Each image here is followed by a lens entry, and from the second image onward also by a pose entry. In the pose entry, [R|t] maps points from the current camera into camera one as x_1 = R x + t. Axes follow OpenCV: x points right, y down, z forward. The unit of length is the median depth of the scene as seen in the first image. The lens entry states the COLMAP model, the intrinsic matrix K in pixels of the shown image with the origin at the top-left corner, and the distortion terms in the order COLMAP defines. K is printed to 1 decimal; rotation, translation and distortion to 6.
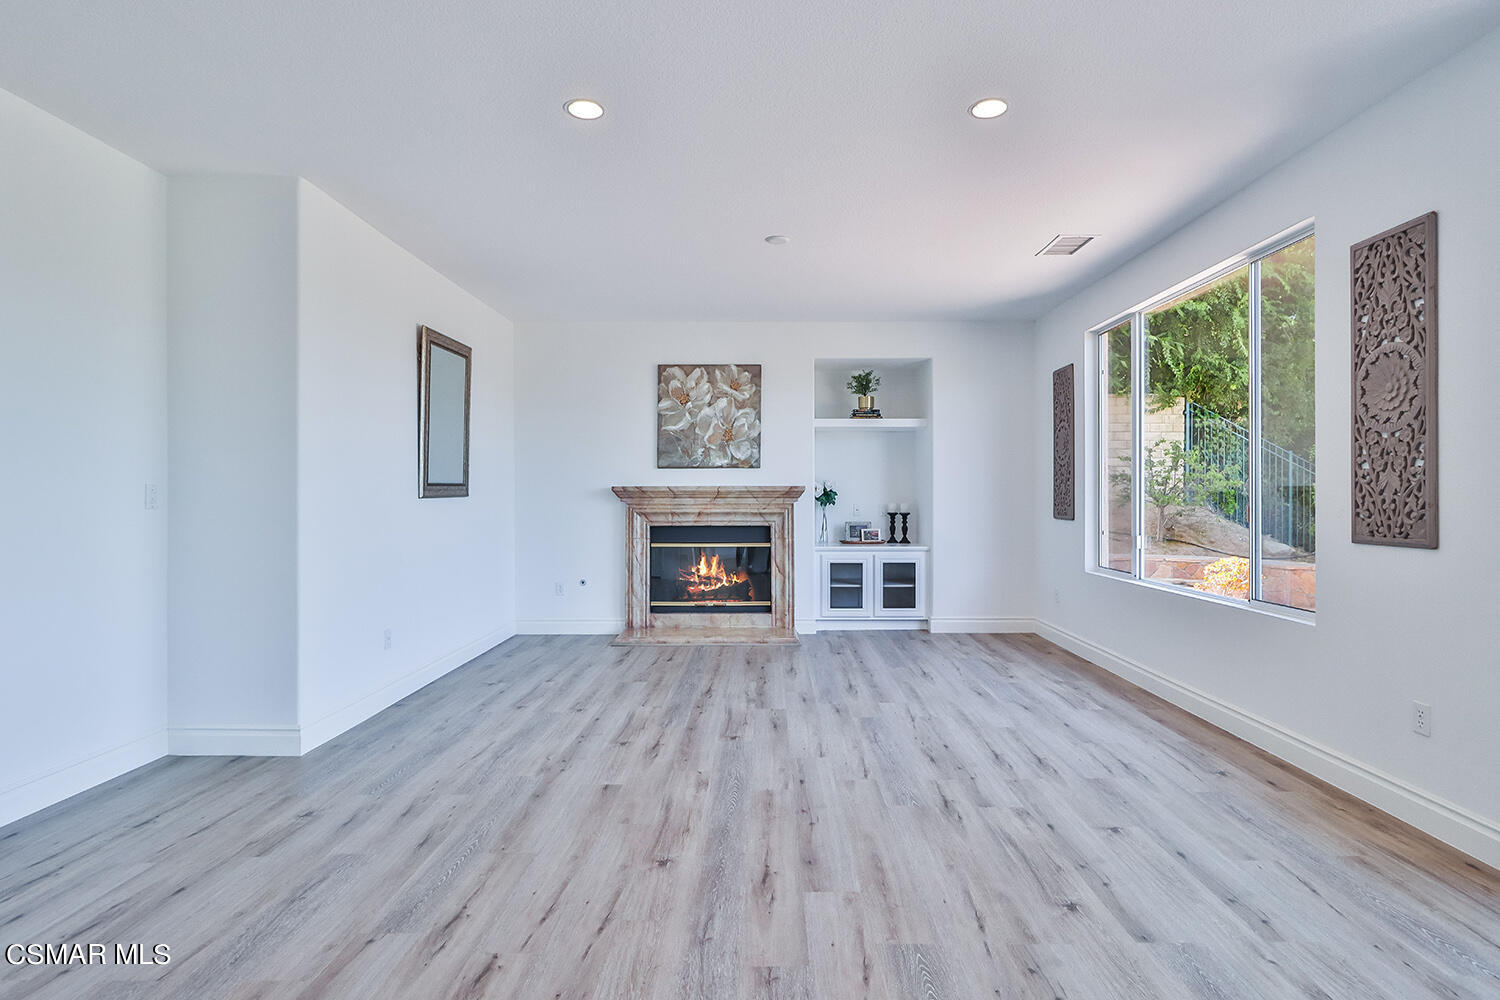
lens RADIAL K [[786.8, 0, 751.2], [0, 786.8, 495.1], [0, 0, 1]] dist [-0.000802, 0.000590]
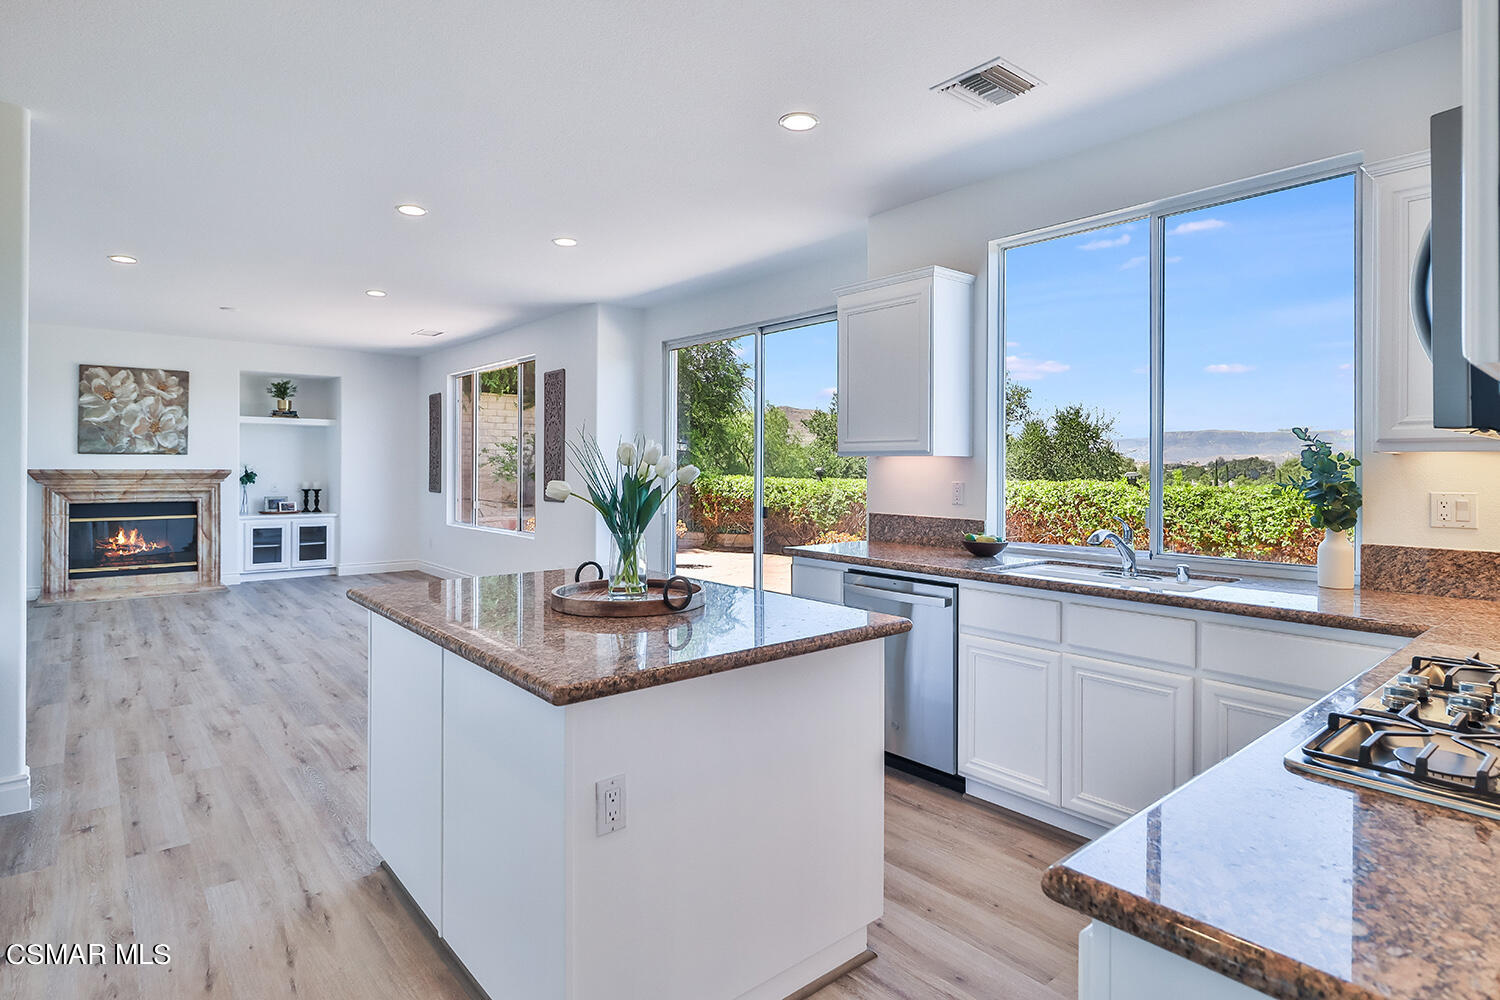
lens RADIAL K [[786.8, 0, 764.8], [0, 786.8, 468.7], [0, 0, 1]] dist [-0.000802, 0.000590]
pose [[0.746058, 0.004376, 0.665866, -0.135296], [-0.005939, 0.999982, 0.000083, -0.018020], [-0.665854, -0.004016, 0.746071, -0.534002]]
